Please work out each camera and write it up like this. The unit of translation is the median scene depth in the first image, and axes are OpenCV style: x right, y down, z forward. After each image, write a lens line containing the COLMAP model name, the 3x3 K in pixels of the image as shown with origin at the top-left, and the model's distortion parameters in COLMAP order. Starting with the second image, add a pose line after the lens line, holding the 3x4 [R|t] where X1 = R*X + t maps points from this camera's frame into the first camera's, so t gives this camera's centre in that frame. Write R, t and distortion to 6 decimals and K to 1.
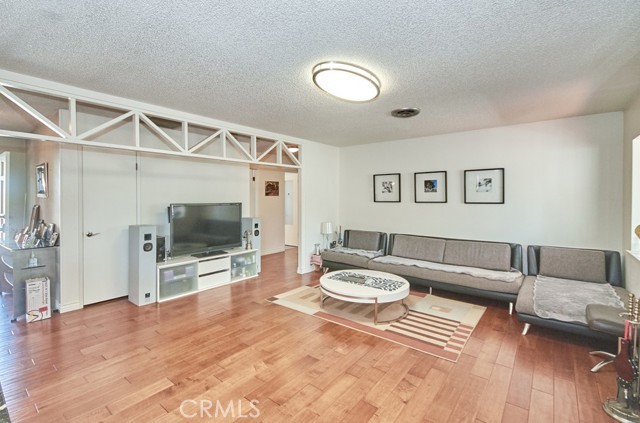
lens RADIAL K [[295.6, 0, 301.8], [0, 295.6, 198.4], [0, 0, 1]] dist [0.000215, 0.000164]
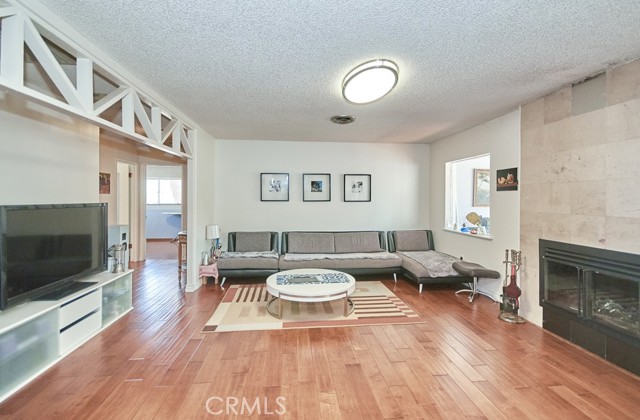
lens RADIAL K [[297.3, 0, 320.1], [0, 297.3, 197.5], [0, 0, 1]] dist [0.002804, 0.000280]
pose [[0.692194, 0.003426, 0.721703, -0.398768], [-0.000606, 0.999991, -0.004165, 0.005064], [-0.721711, 0.002446, 0.692190, 0.228984]]
